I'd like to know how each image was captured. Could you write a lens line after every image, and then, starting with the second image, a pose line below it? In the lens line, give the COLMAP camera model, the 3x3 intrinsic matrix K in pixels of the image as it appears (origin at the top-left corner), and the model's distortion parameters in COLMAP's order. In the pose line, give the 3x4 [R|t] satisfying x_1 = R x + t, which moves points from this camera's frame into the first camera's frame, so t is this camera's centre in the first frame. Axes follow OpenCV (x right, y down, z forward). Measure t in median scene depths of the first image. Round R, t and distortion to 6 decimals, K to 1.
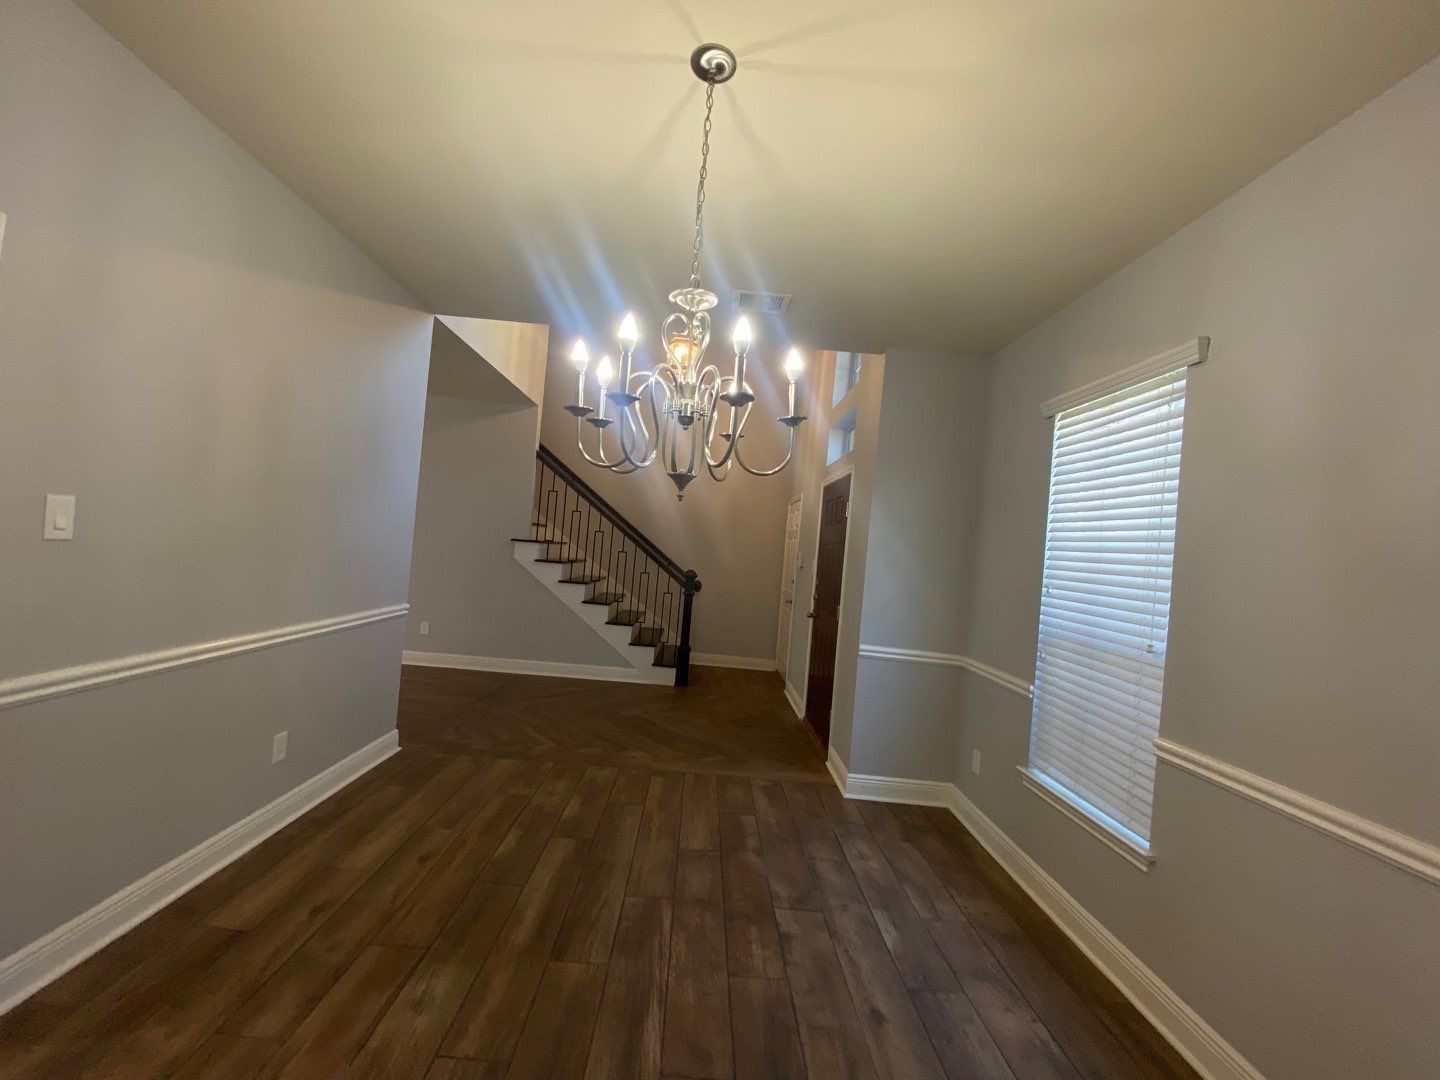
lens RADIAL K [[589.4, 0, 712.6], [0, 589.4, 545.6], [0, 0, 1]] dist [-0.000647, -0.014689]
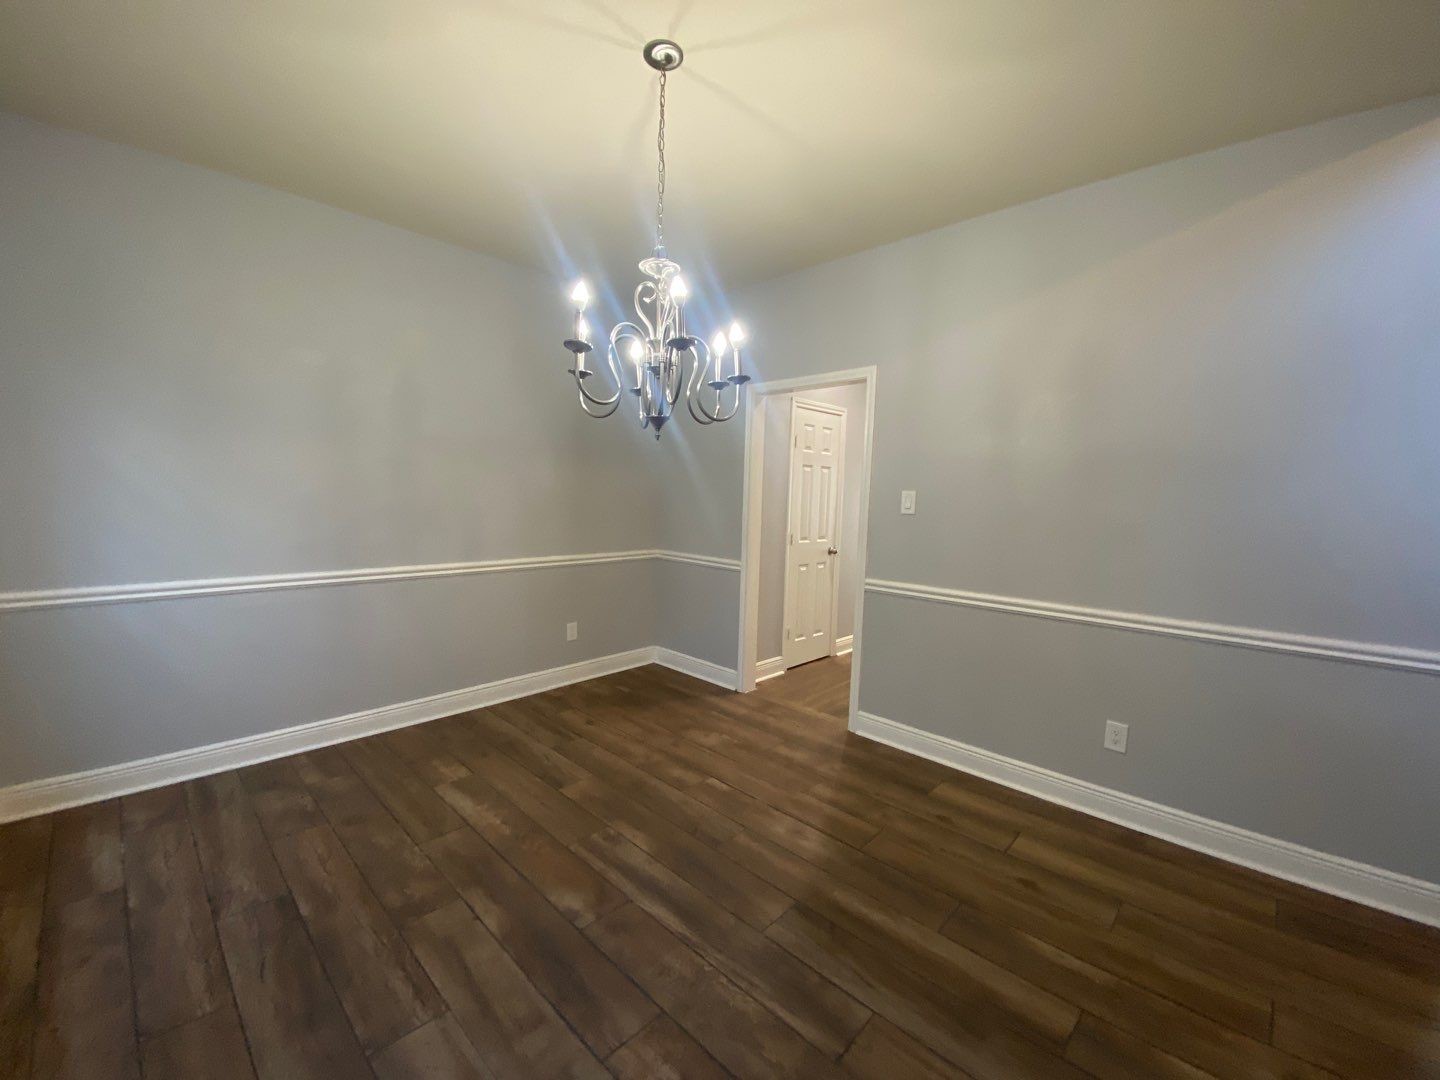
lens RADIAL K [[583.7, 0, 707.0], [0, 583.7, 545.0], [0, 0, 1]] dist [0.024705, -0.019373]
pose [[-0.708493, -0.035211, -0.704839, 0.545438], [-0.080181, 0.996304, 0.030826, 0.067193], [0.701148, 0.078355, -0.708697, 1.485970]]
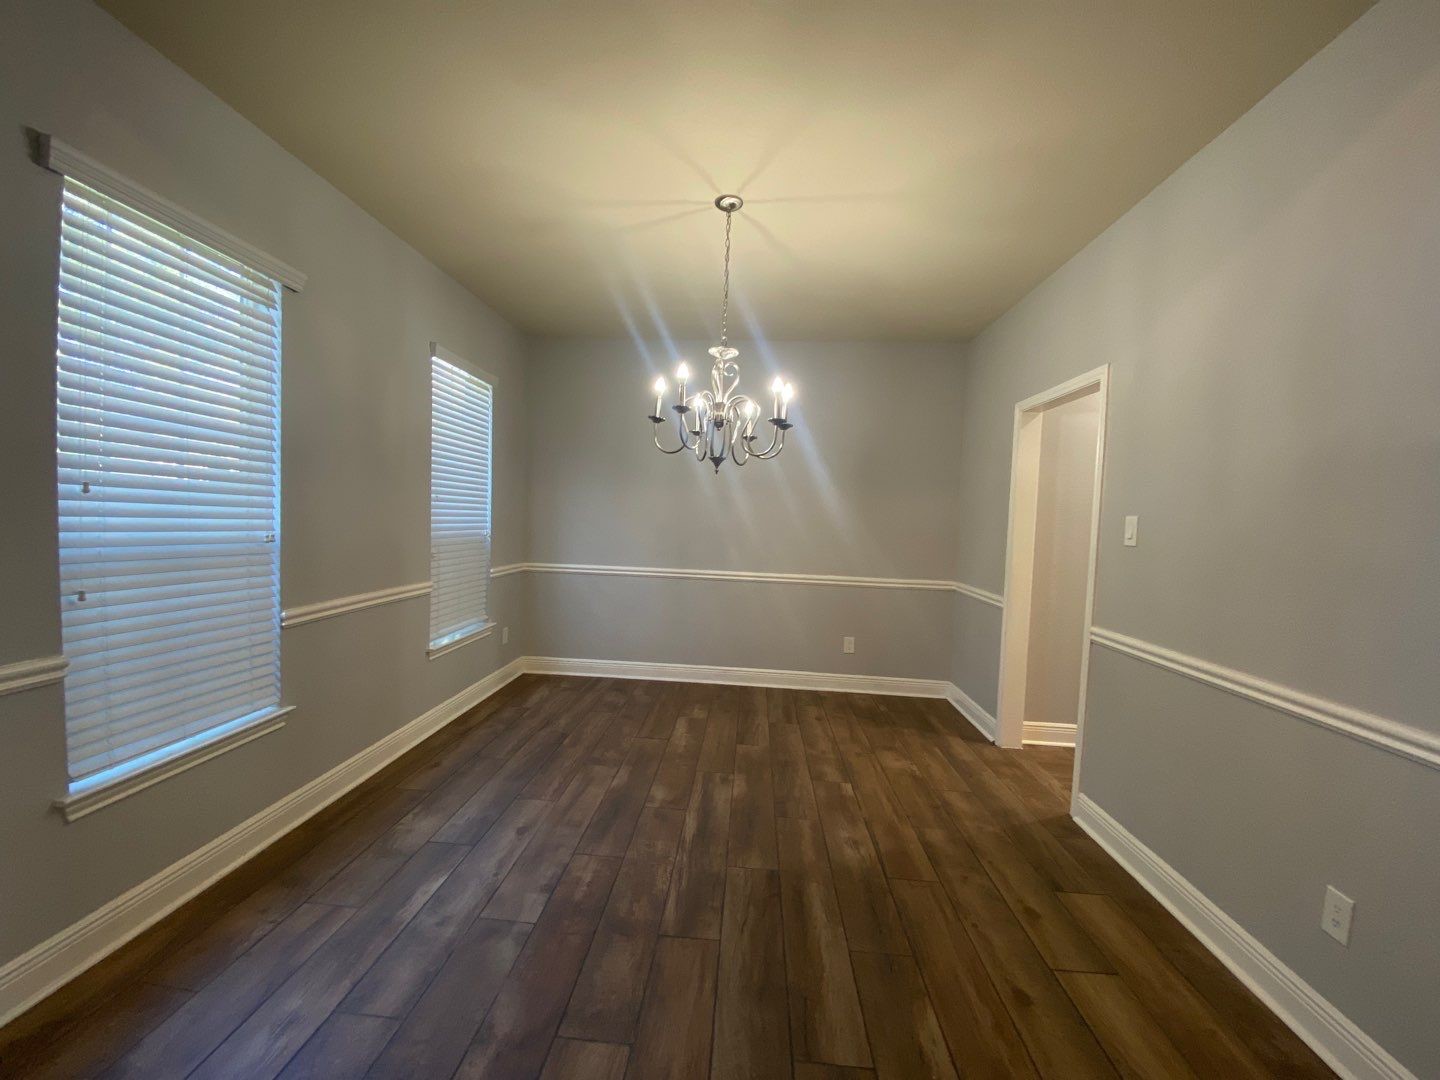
lens RADIAL K [[583.7, 0, 707.0], [0, 583.7, 545.0], [0, 0, 1]] dist [0.024705, -0.019373]
pose [[-0.987658, -0.127093, 0.091534, -0.156764], [-0.122667, 0.991059, 0.052479, 0.032486], [-0.097385, 0.040603, -0.994418, 2.020622]]
